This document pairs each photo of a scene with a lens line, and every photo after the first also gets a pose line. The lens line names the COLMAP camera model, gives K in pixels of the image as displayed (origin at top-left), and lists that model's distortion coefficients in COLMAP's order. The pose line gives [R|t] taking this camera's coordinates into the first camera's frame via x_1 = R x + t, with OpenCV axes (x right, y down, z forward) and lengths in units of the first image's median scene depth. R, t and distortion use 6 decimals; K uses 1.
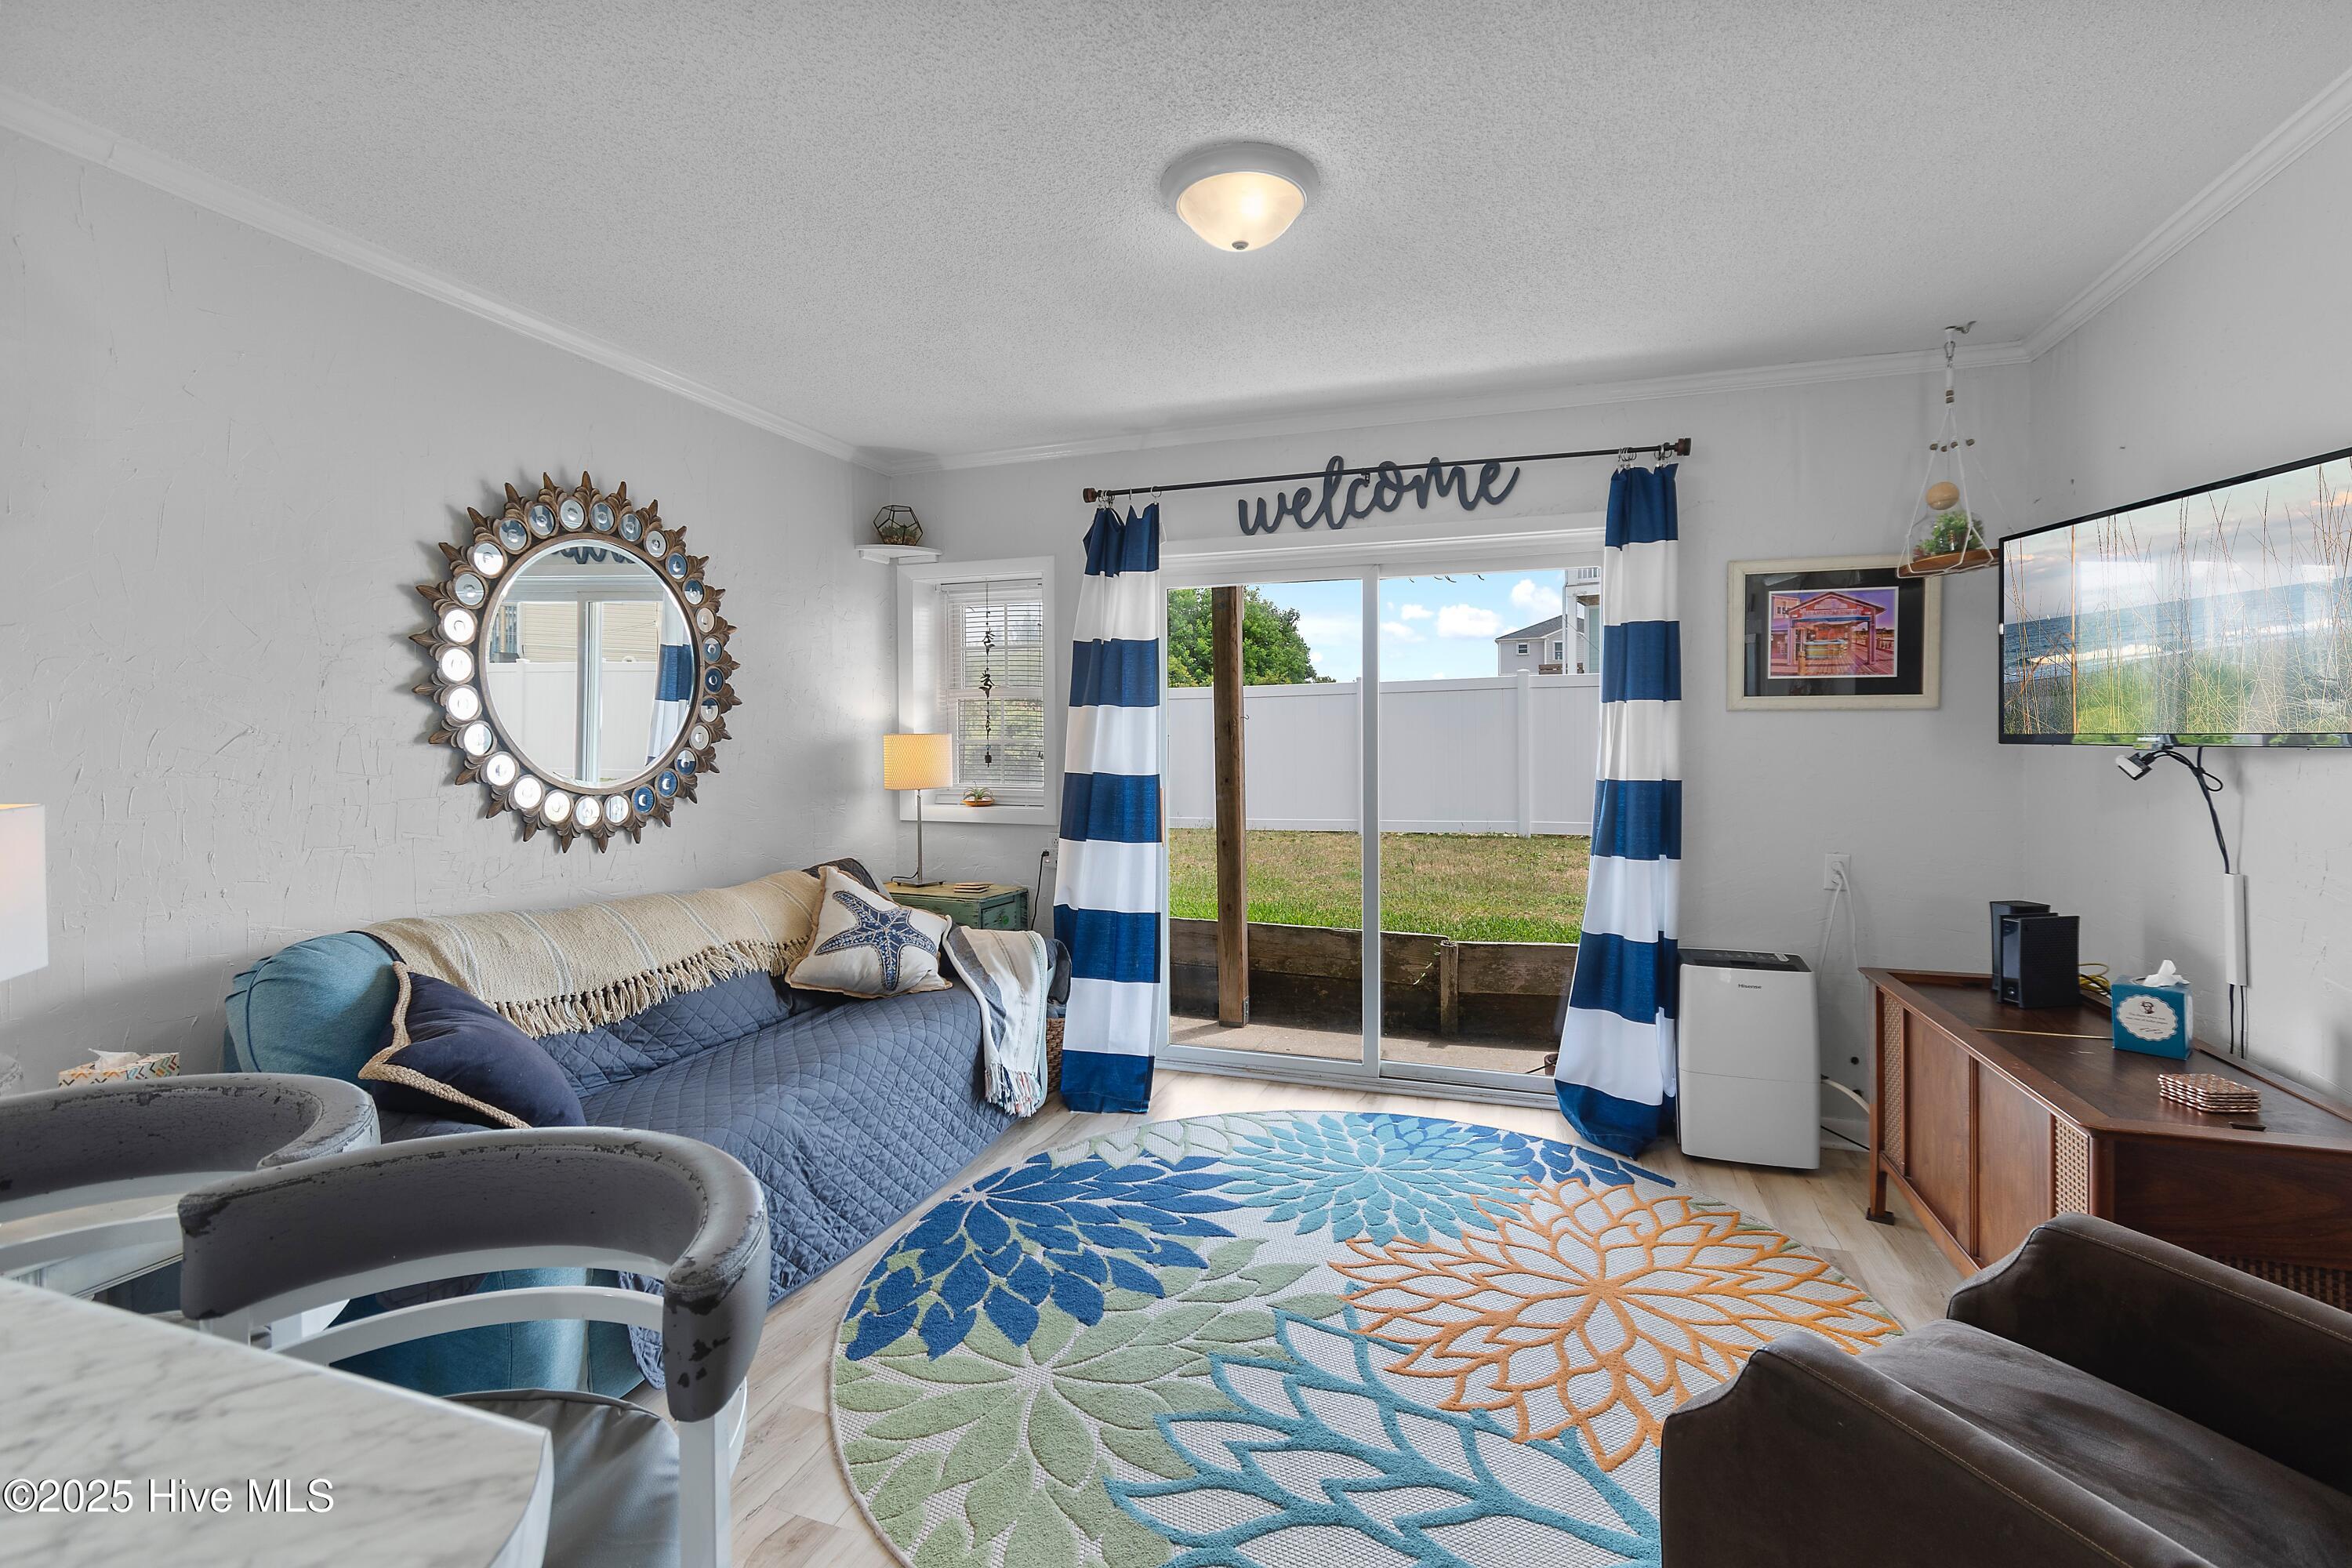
lens RADIAL K [[1049.0, 0, 1184.0], [0, 1049.0, 753.6], [0, 0, 1]] dist [0.003755, -0.000285]
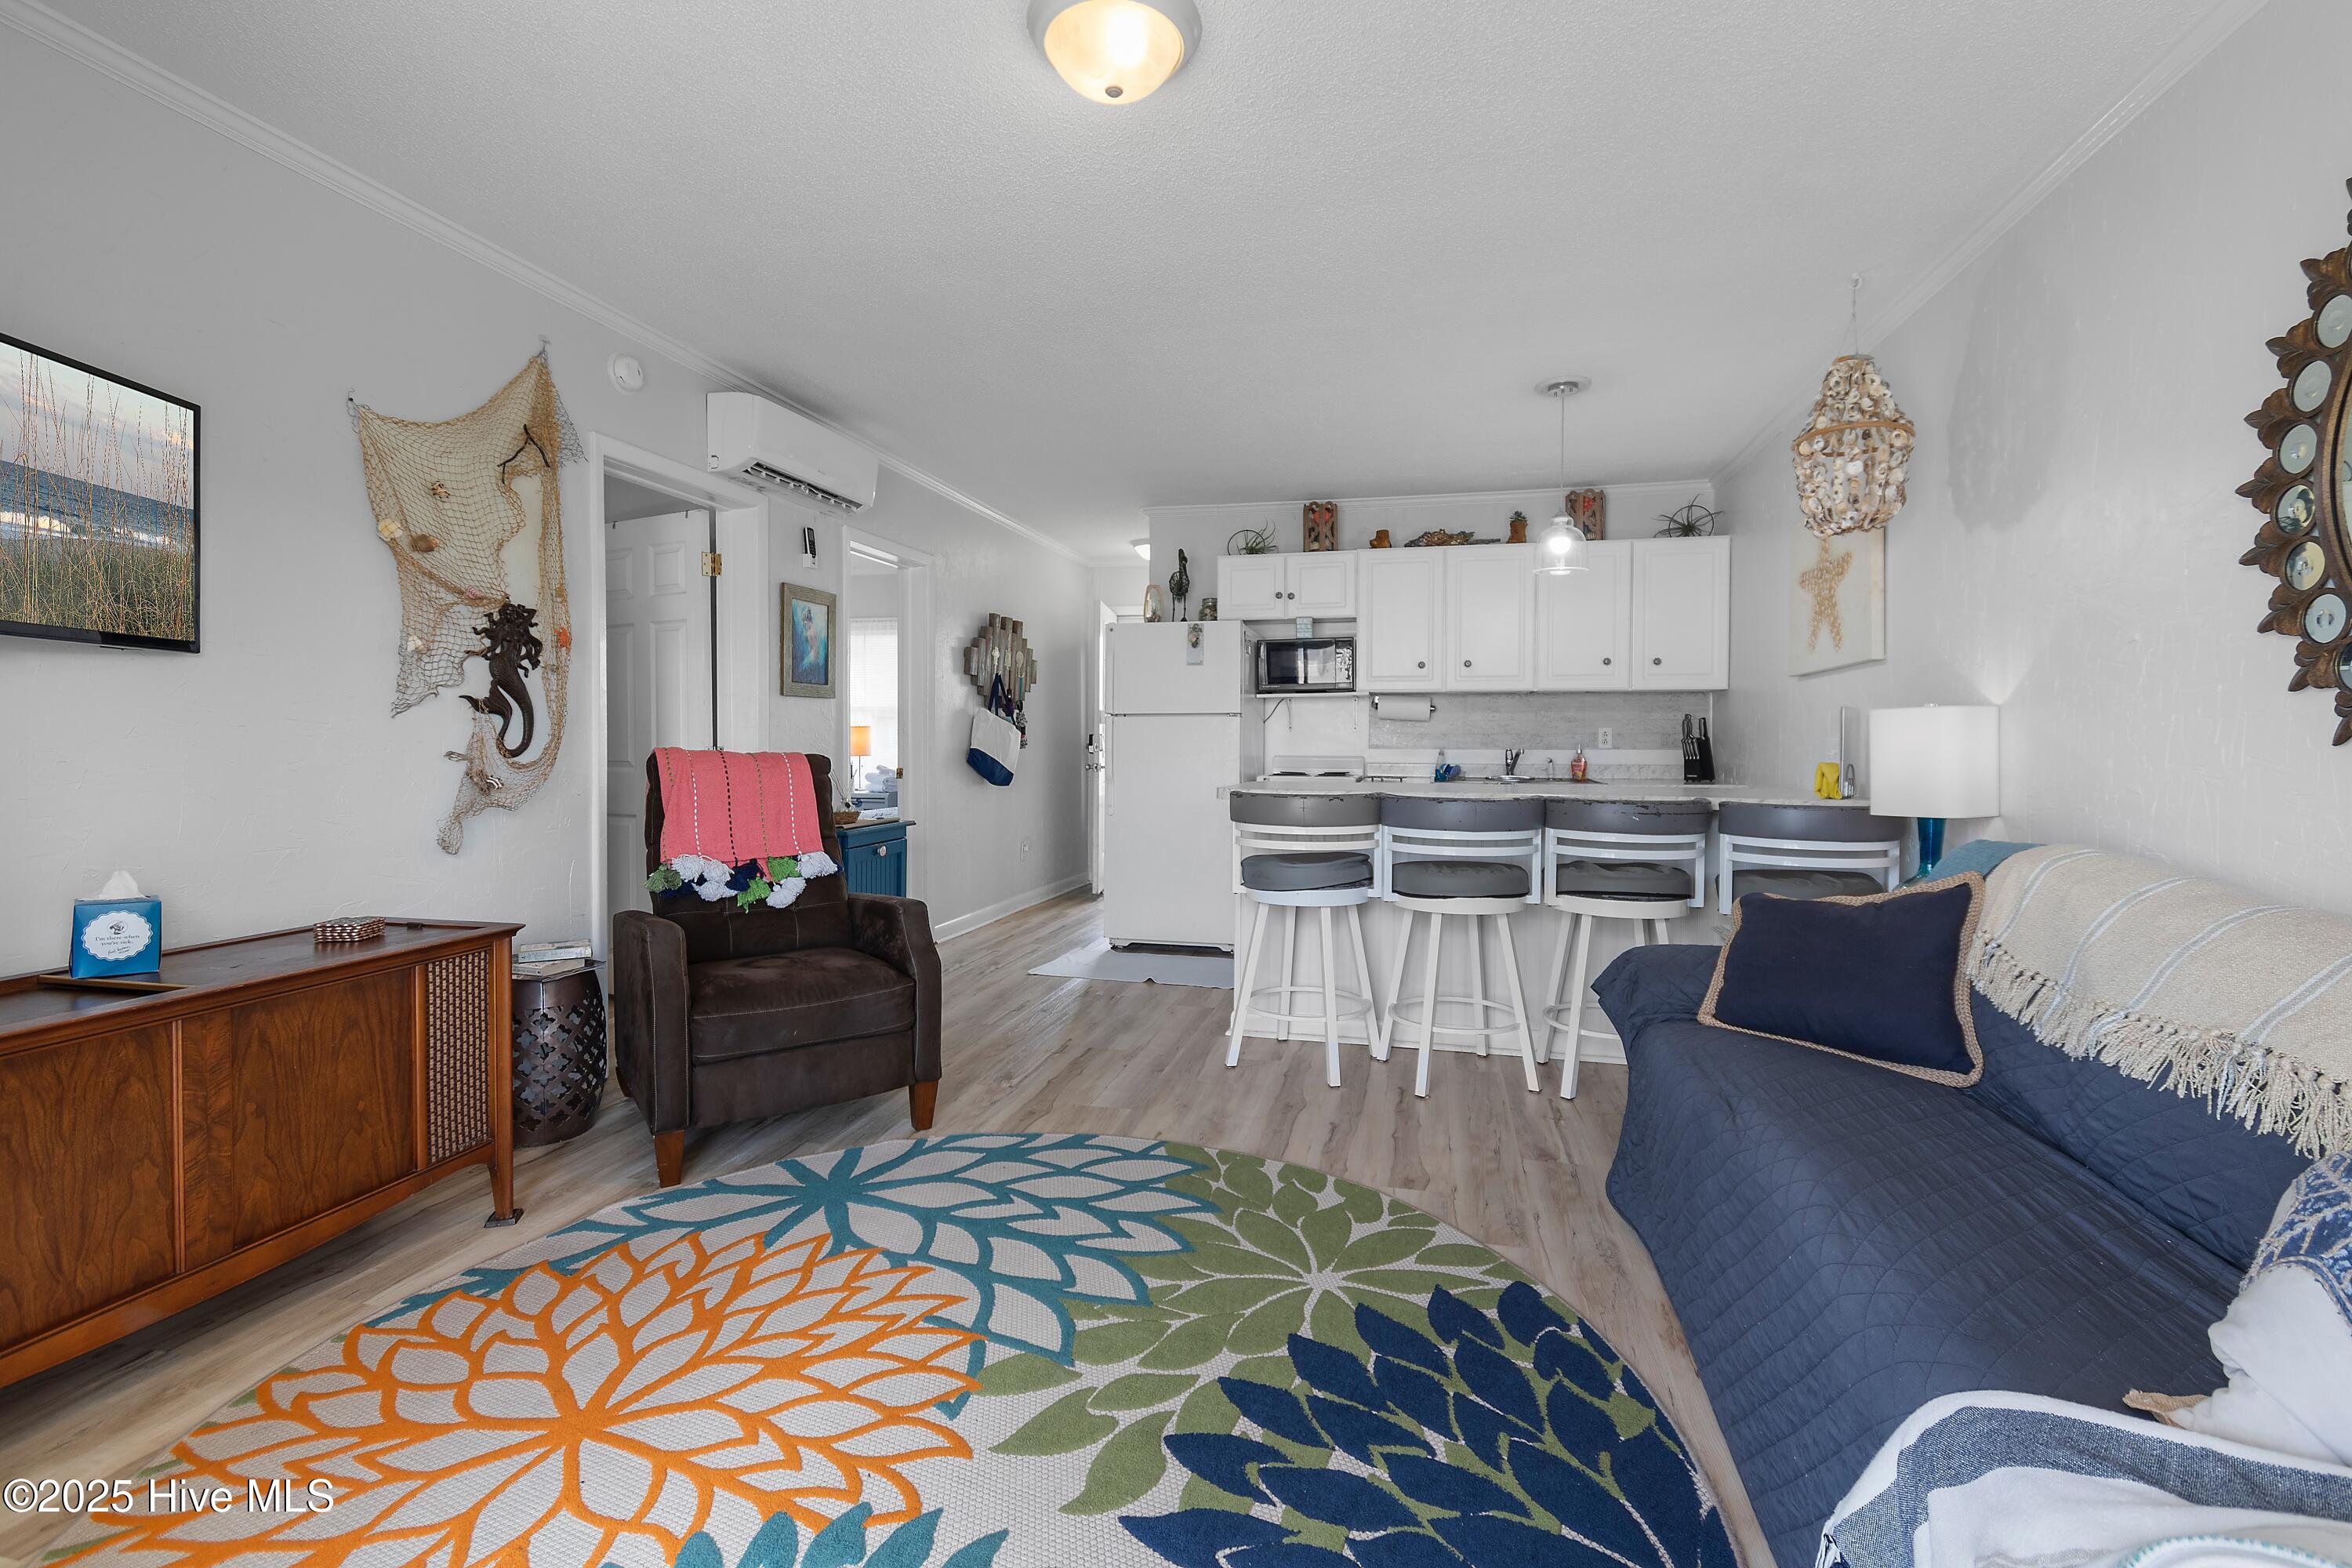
lens RADIAL K [[1049.0, 0, 1184.0], [0, 1049.0, 753.6], [0, 0, 1]] dist [0.003755, -0.000285]
pose [[-0.994827, 0.001654, -0.101571, 0.058243], [-0.000844, 0.999698, 0.024544, 0.042686], [0.101581, 0.024503, -0.994525, 1.265564]]
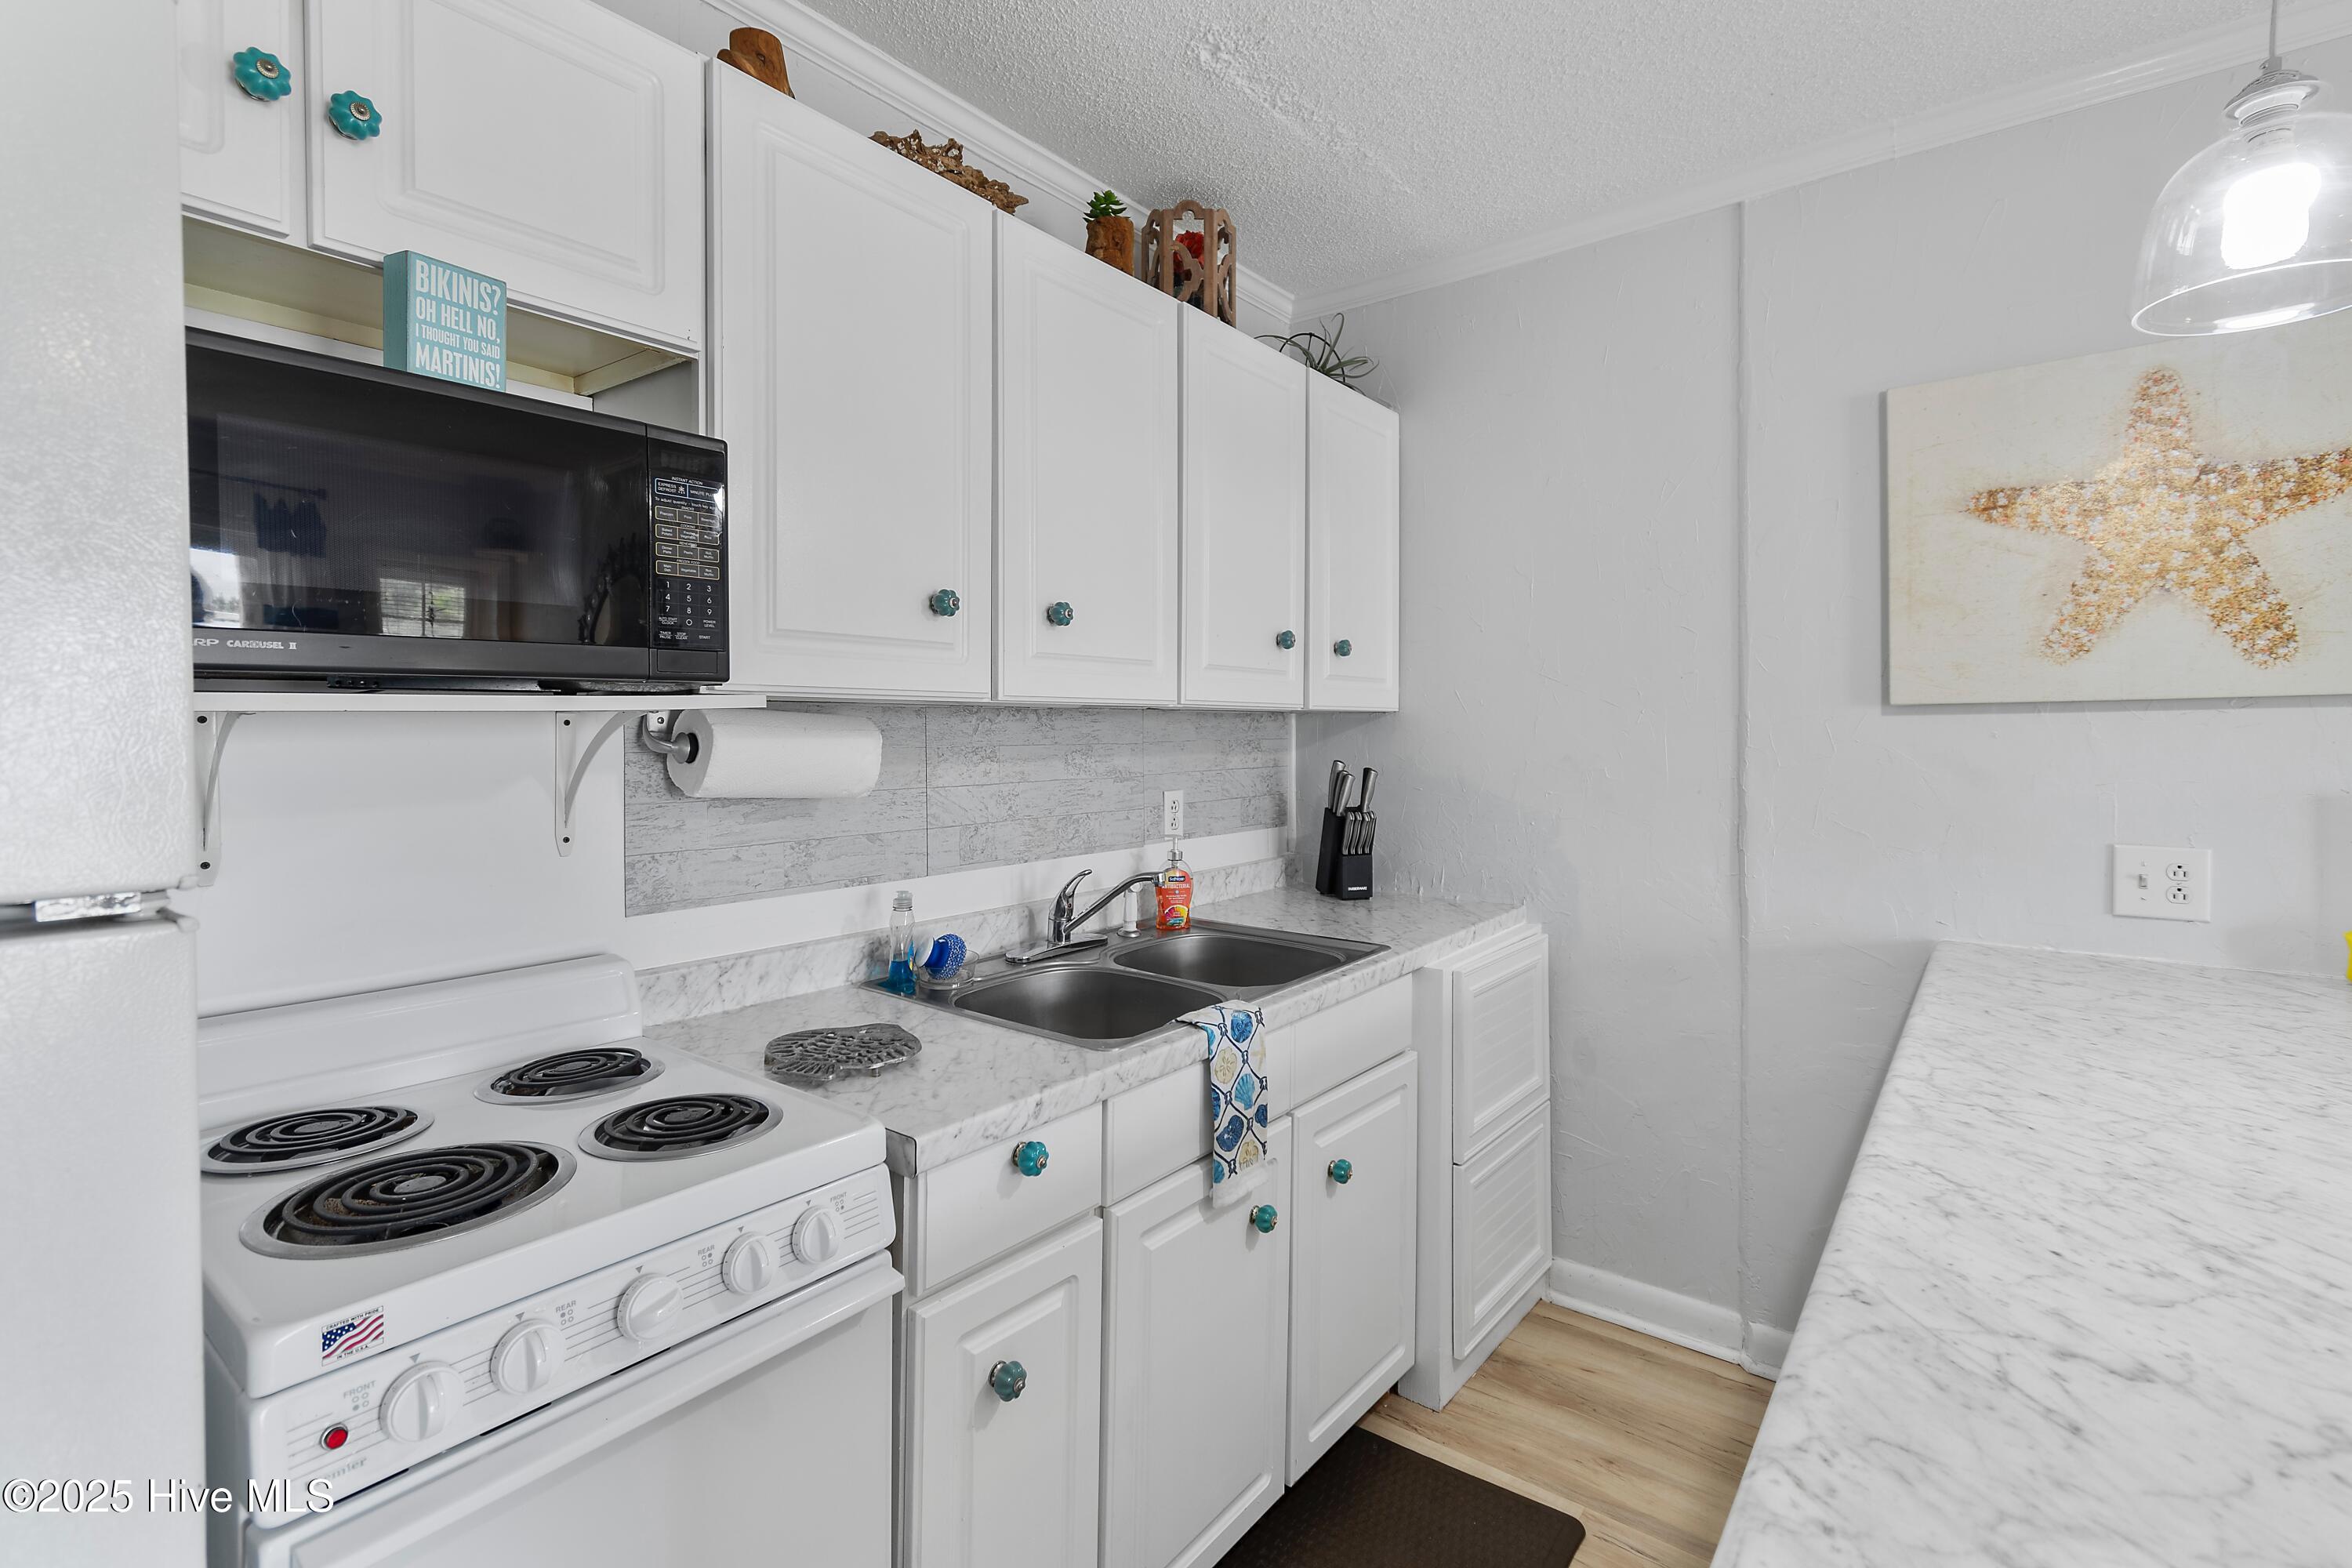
lens RADIAL K [[1077.3, 0, 1183.0], [0, 1077.3, 745.6], [0, 0, 1]] dist [0.003723, -0.000763]
pose [[-0.318397, 0.017919, -0.947788, -0.074766], [-0.007077, 0.999749, 0.021278, -0.005627], [0.947931, 0.013482, -0.318191, -0.089354]]
